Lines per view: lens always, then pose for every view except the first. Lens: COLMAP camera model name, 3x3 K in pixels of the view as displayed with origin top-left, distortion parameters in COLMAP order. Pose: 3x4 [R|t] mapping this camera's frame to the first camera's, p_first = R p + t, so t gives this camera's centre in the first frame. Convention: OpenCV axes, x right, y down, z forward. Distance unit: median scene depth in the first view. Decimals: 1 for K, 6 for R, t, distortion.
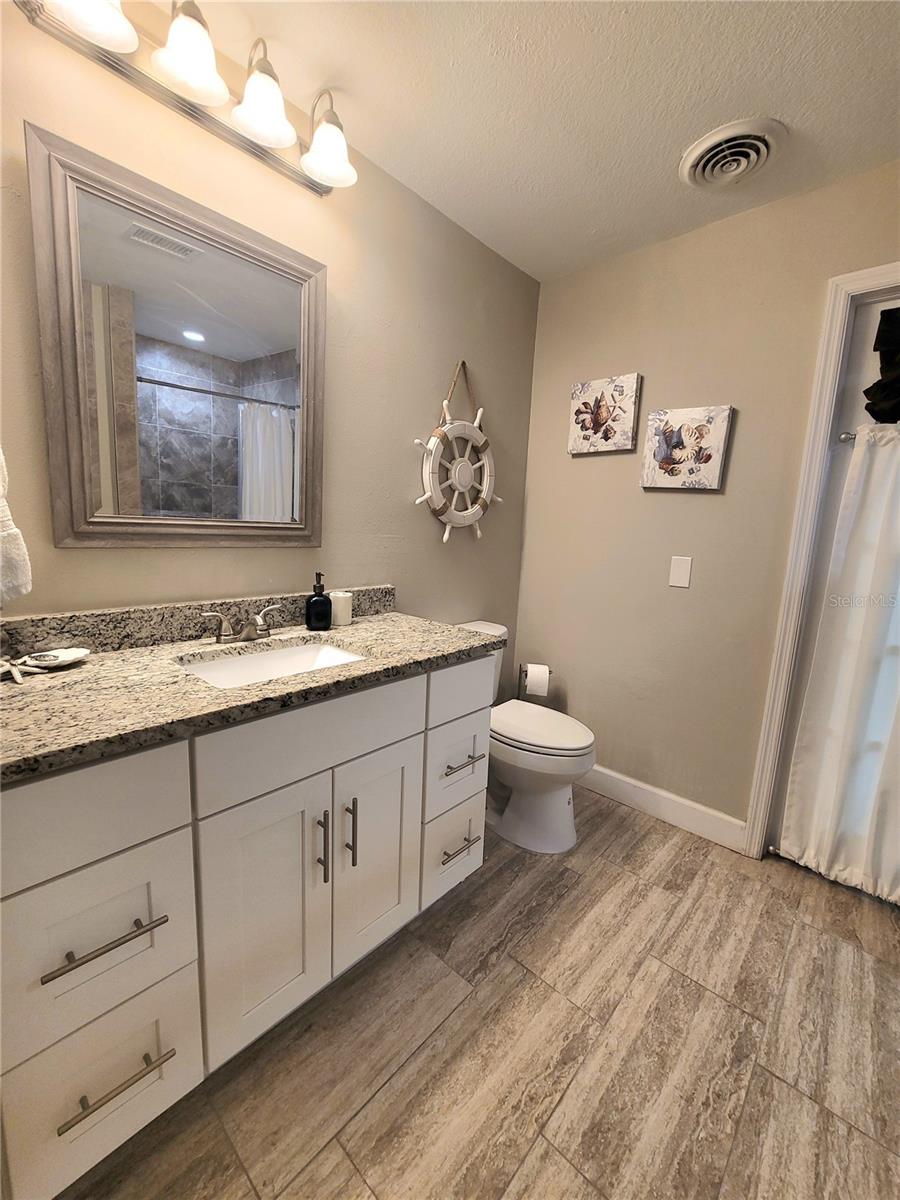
lens RADIAL K [[488.9, 0, 450.1], [0, 488.9, 597.8], [0, 0, 1]] dist [-0.002432, 0.000427]
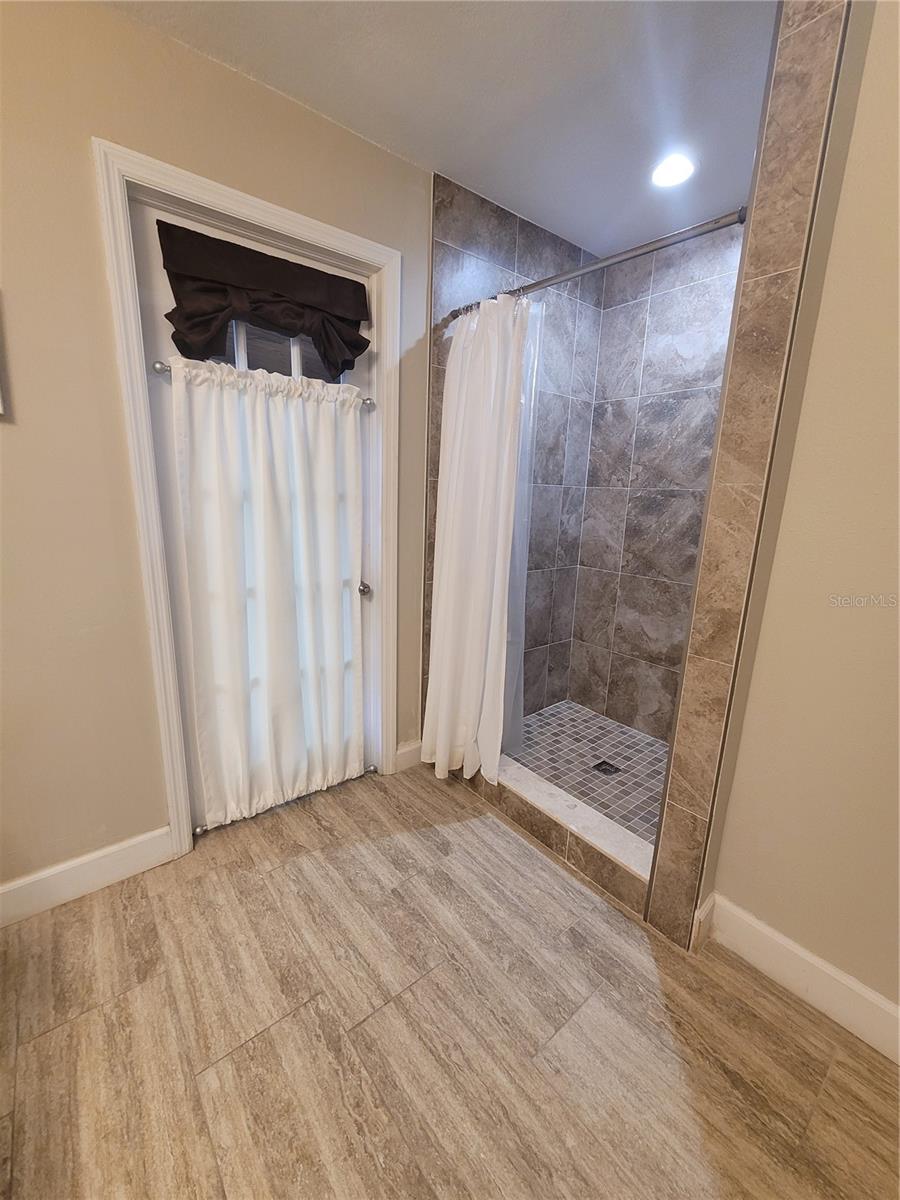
lens RADIAL K [[488.9, 0, 448.1], [0, 488.9, 599.6], [0, 0, 1]] dist [-0.002432, 0.000427]
pose [[0.153202, -0.262230, 0.952767, -0.041364], [0.135885, 0.960580, 0.242531, -0.078053], [-0.978808, 0.092311, 0.182796, 0.395545]]
